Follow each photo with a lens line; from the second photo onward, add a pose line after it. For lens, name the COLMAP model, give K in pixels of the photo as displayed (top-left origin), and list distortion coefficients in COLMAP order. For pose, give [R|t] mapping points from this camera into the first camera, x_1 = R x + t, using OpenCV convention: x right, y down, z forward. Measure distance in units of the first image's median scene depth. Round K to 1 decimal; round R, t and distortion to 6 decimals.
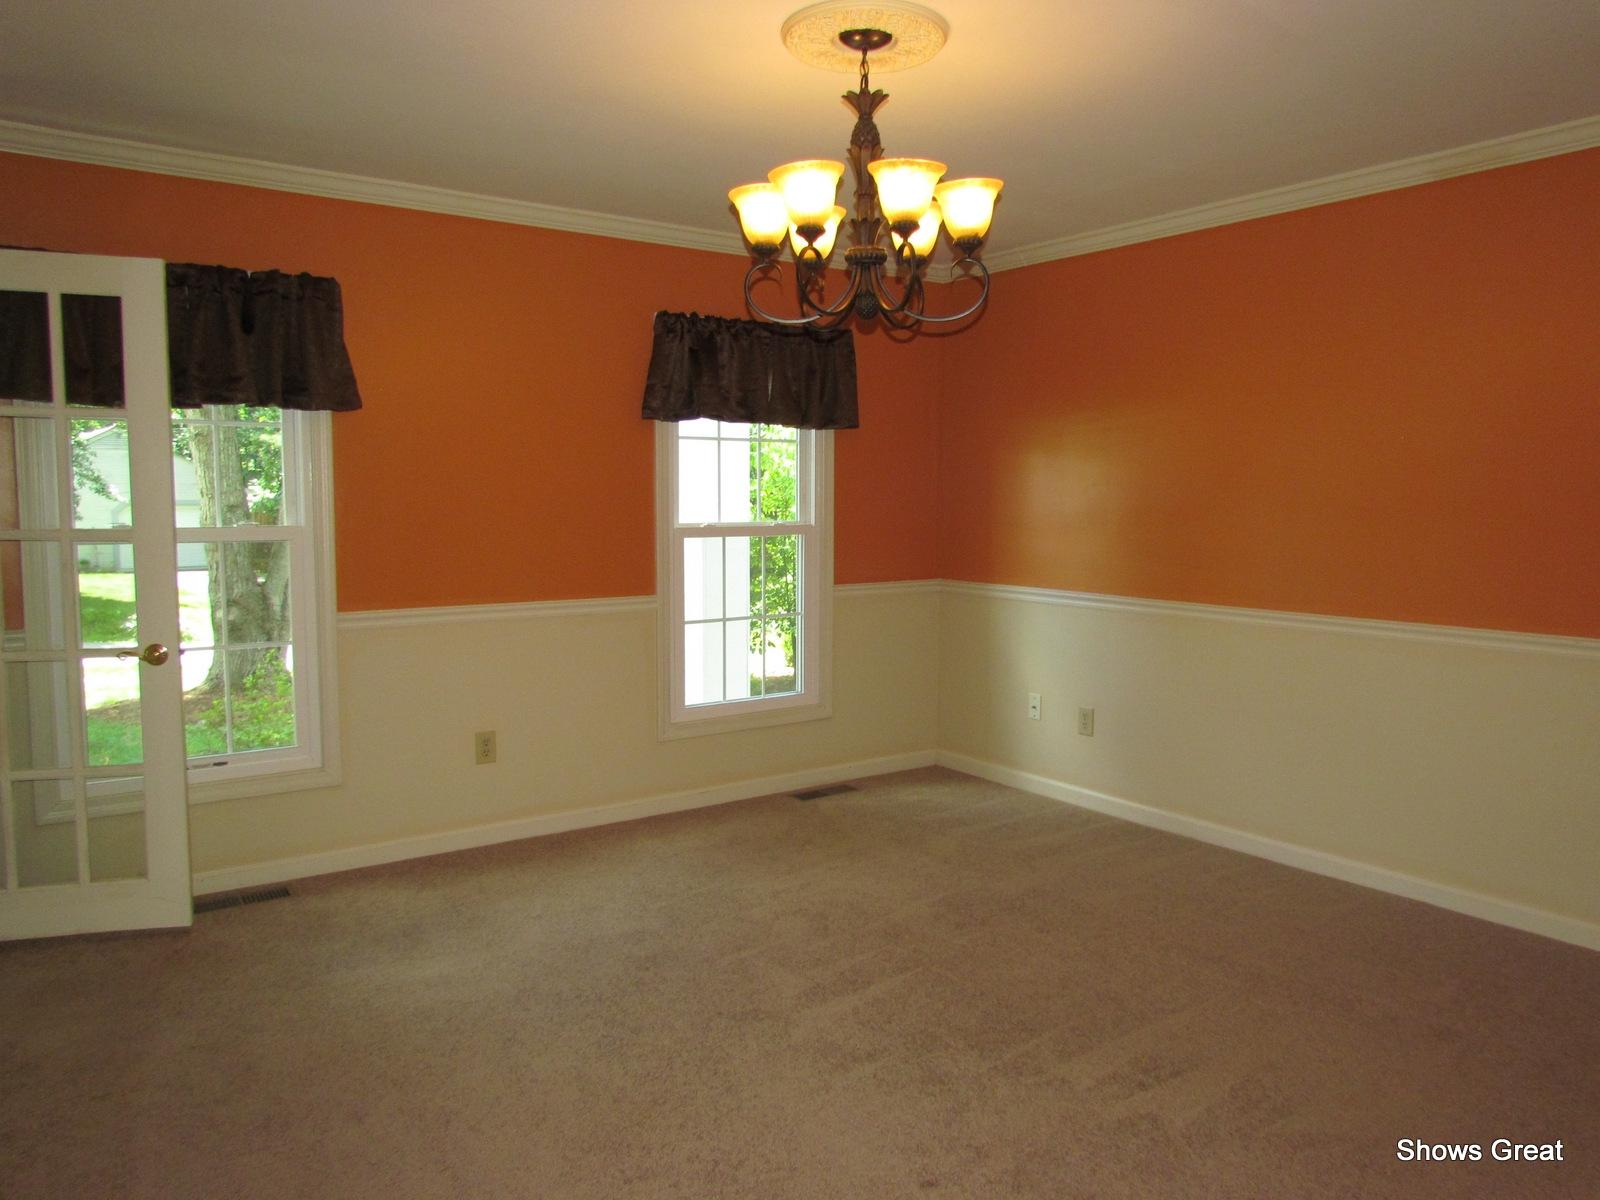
lens RADIAL K [[1167.3, 0, 787.2], [0, 1167.3, 591.3], [0, 0, 1]] dist [-0.001581, -0.001723]
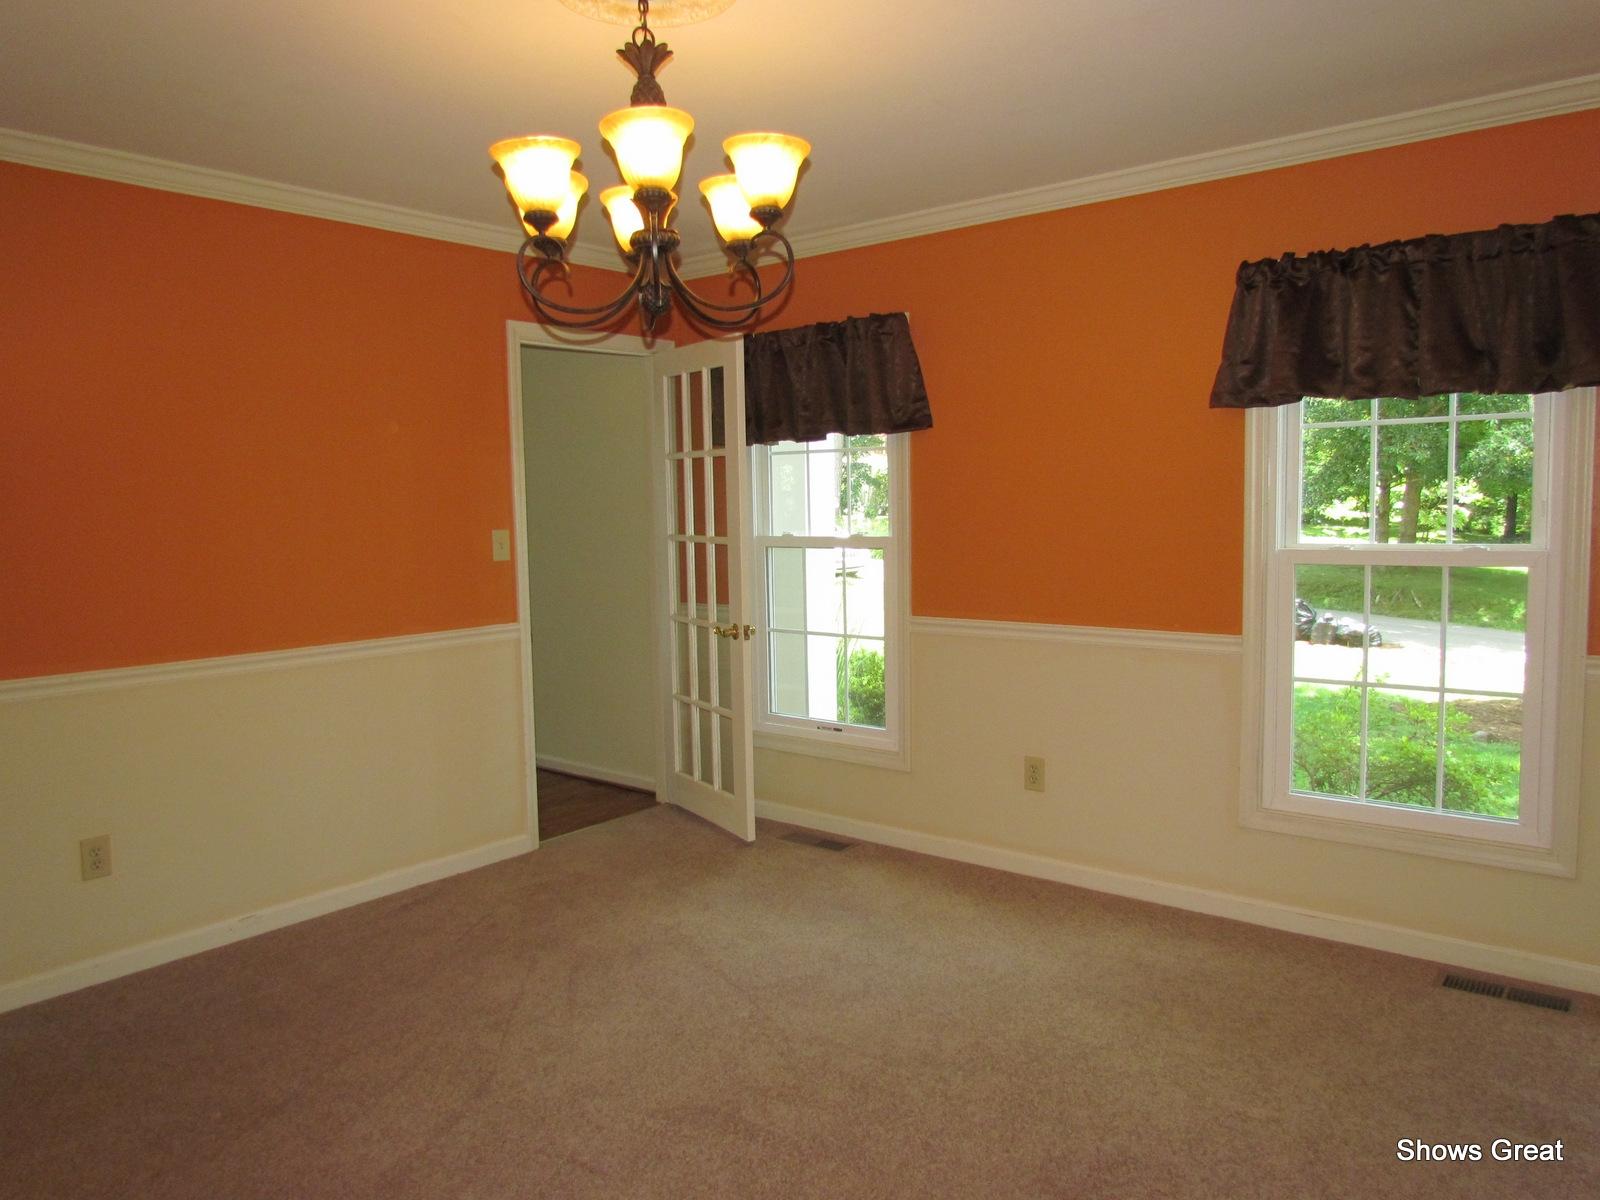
lens RADIAL K [[1167.3, 0, 787.2], [0, 1167.3, 591.3], [0, 0, 1]] dist [-0.001581, -0.001723]
pose [[0.263638, 0.070062, -0.962074, 0.643533], [-0.061379, 0.996556, 0.055754, -0.058935], [0.962667, 0.044352, 0.267030, 0.599921]]
